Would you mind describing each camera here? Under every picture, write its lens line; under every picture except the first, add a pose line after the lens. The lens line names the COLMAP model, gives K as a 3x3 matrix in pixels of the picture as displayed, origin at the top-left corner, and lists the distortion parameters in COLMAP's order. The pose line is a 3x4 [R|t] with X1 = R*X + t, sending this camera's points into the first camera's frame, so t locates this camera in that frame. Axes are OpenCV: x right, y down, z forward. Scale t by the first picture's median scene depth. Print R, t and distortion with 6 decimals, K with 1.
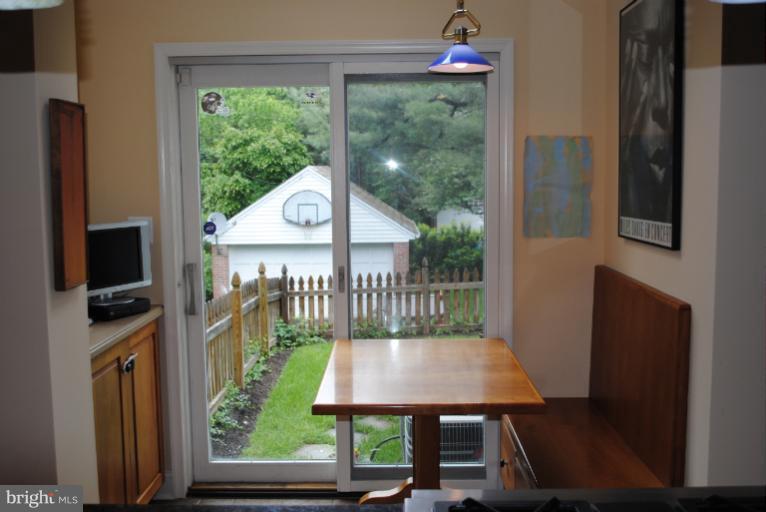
lens RADIAL K [[806.6, 0, 383.0], [0, 806.6, 256.0], [0, 0, 1]] dist [-0.010589, -0.004940]
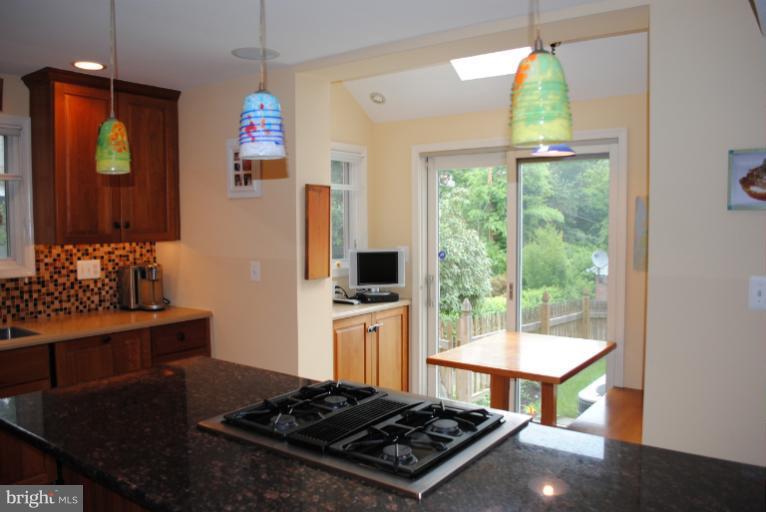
lens RADIAL K [[605.6, 0, 385.6], [0, 605.6, 253.8], [0, 0, 1]] dist [-0.076338, -0.000896]
pose [[0.821418, 0.040078, -0.568917, 0.410174], [-0.067442, 0.997355, -0.027114, 0.005119], [0.566325, 0.060641, 0.821948, -0.077817]]
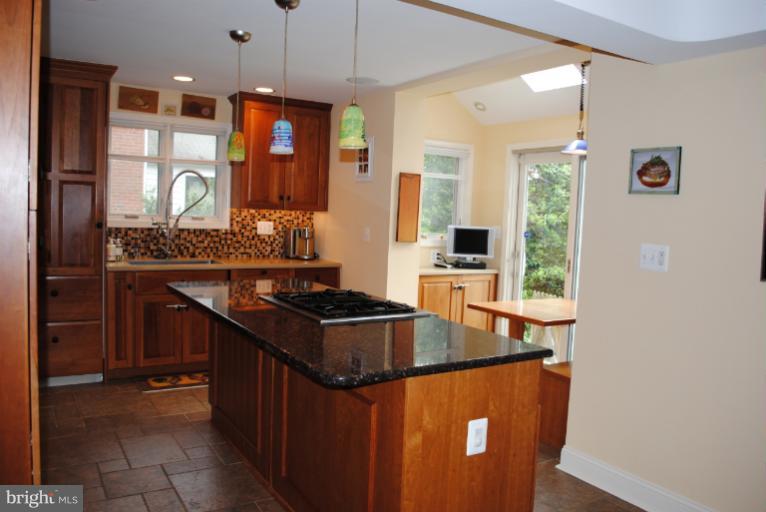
lens RADIAL K [[605.6, 0, 385.6], [0, 605.6, 253.8], [0, 0, 1]] dist [-0.076338, -0.000896]
pose [[0.547326, 0.094195, -0.831602, 0.877914], [-0.139275, 0.990042, 0.020476, 0.032388], [0.825250, 0.104615, 0.554994, -0.110754]]
